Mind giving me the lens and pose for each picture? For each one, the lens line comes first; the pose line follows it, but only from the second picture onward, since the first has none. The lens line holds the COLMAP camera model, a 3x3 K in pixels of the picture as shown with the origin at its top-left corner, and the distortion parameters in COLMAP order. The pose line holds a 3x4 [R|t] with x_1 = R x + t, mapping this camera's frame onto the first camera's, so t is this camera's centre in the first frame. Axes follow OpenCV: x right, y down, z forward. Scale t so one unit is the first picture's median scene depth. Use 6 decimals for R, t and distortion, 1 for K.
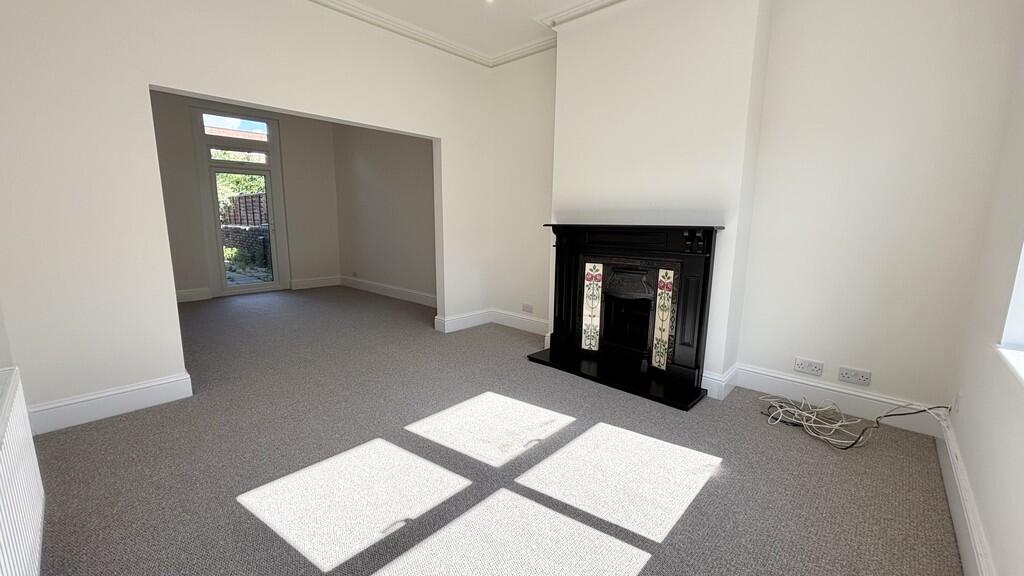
lens RADIAL K [[405.9, 0, 507.3], [0, 405.9, 288.7], [0, 0, 1]] dist [0.000785, 0.000043]
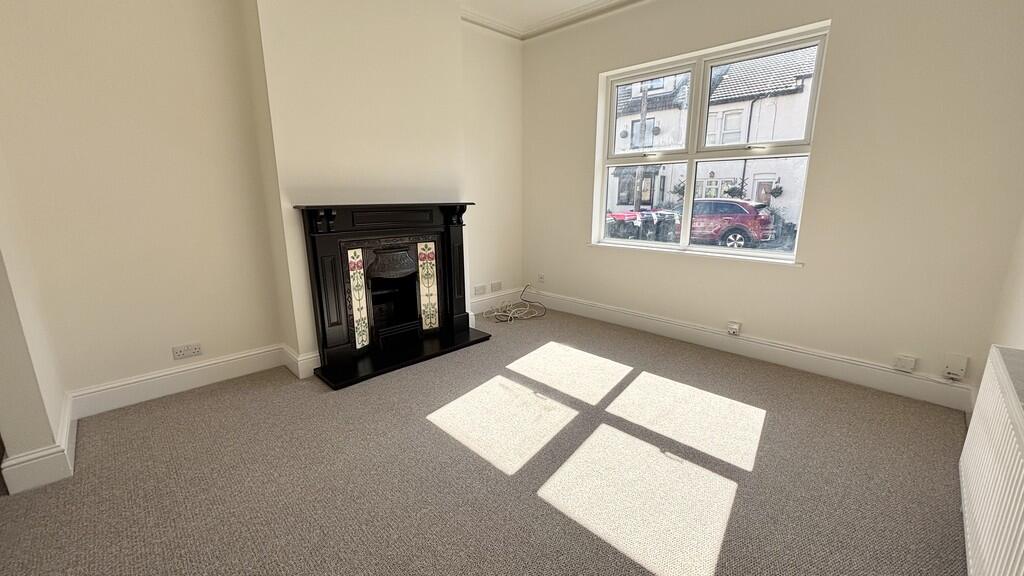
lens RADIAL K [[405.9, 0, 507.3], [0, 405.9, 288.7], [0, 0, 1]] dist [0.000785, 0.000043]
pose [[0.038011, -0.222626, 0.974163, -0.755792], [0.180274, 0.960400, 0.212447, -0.125965], [-0.982882, 0.167540, 0.076639, 0.735247]]
